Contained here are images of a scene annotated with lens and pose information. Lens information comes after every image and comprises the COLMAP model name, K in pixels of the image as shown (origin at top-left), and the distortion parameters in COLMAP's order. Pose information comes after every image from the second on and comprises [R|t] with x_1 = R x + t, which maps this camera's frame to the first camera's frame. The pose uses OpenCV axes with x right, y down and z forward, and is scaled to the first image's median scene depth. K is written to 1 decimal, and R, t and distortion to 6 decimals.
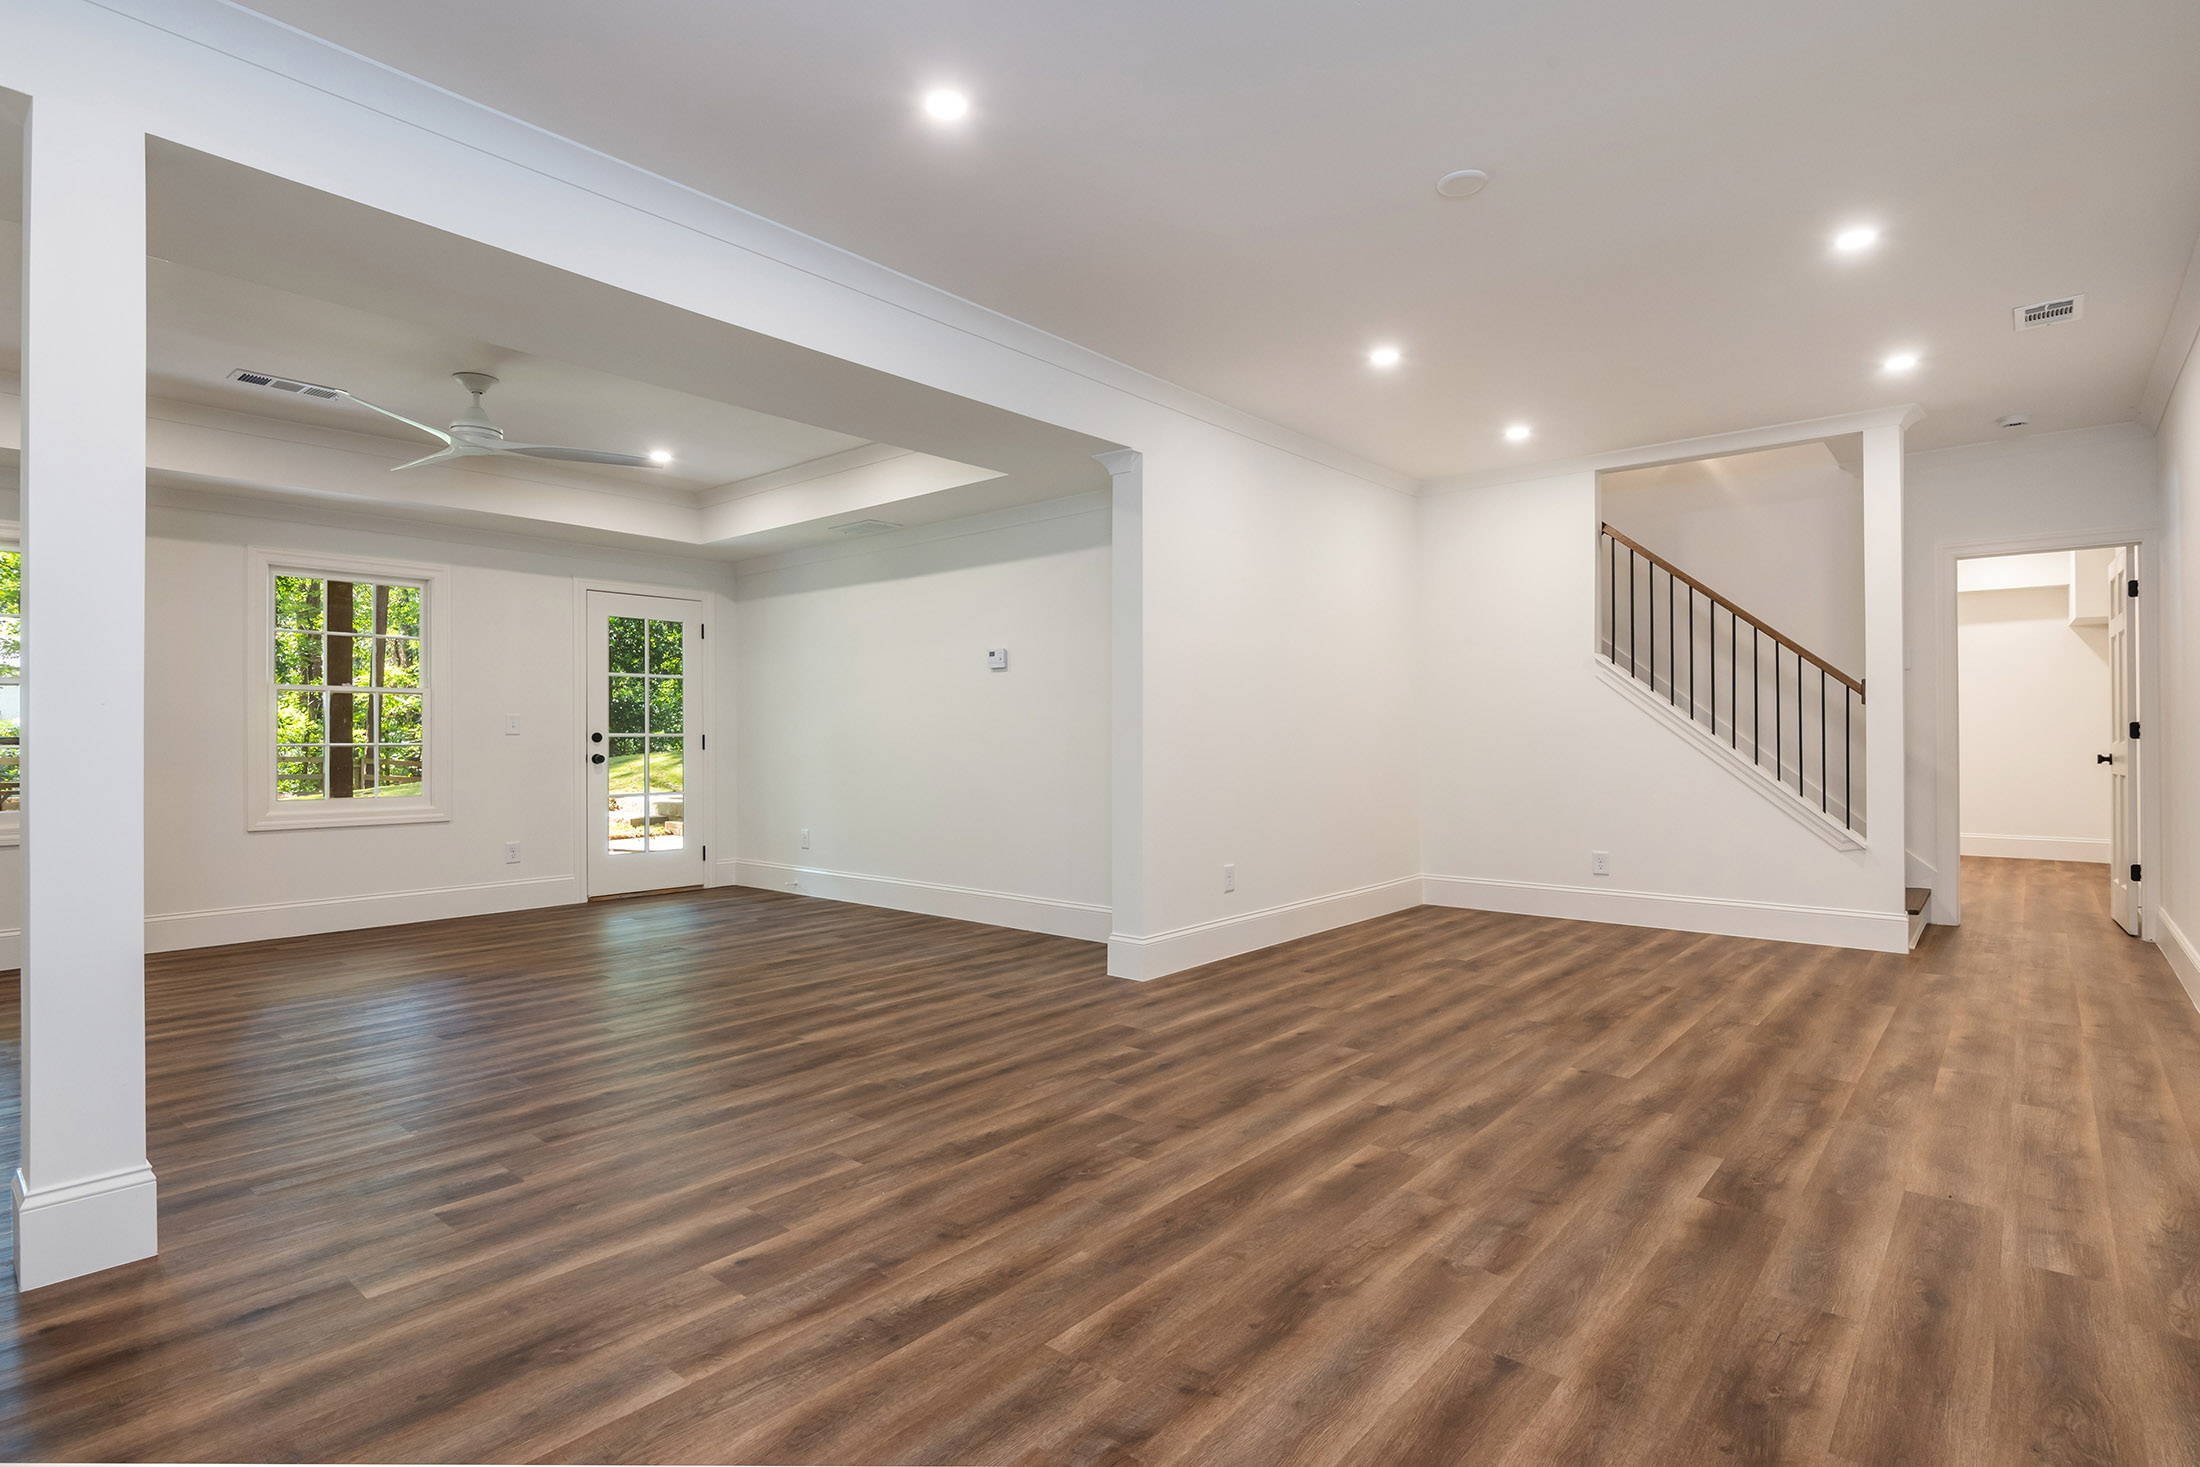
lens RADIAL K [[1107.7, 0, 1096.6], [0, 1107.7, 731.6], [0, 0, 1]] dist [-0.005111, -0.000420]
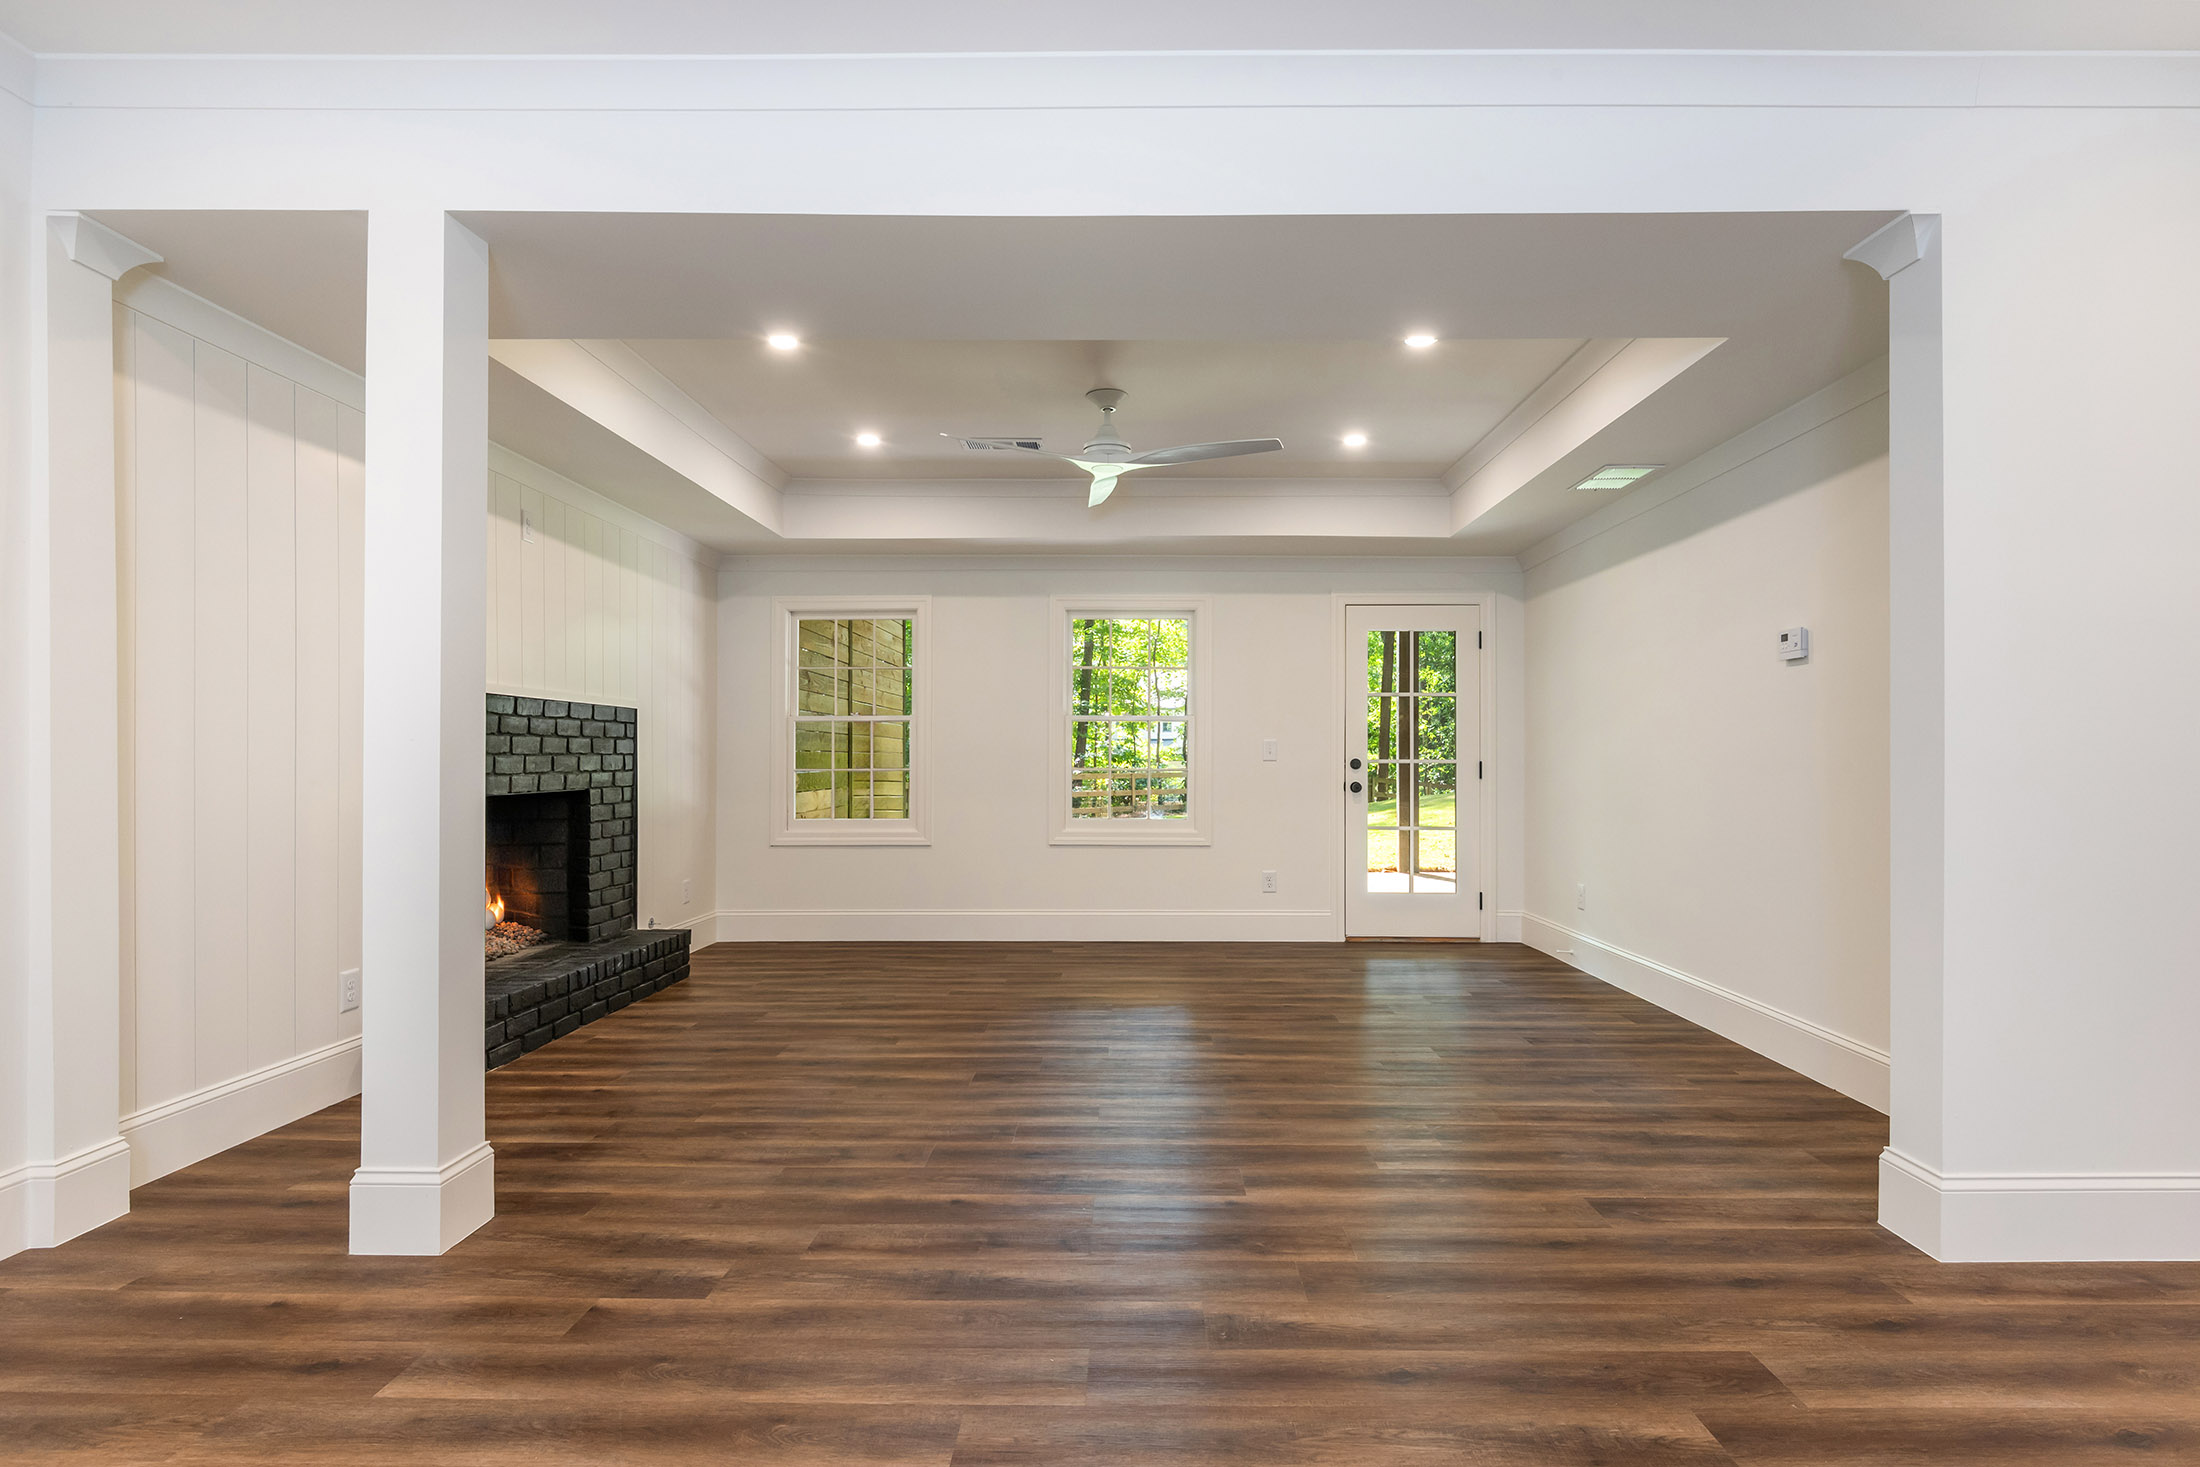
lens RADIAL K [[1107.7, 0, 1103.6], [0, 1107.7, 741.6], [0, 0, 1]] dist [-0.005111, -0.000420]
pose [[0.641981, -0.008338, -0.766675, 0.143635], [-0.000337, 0.999938, -0.011157, -0.003564], [0.766721, 0.007421, 0.641938, 0.302432]]
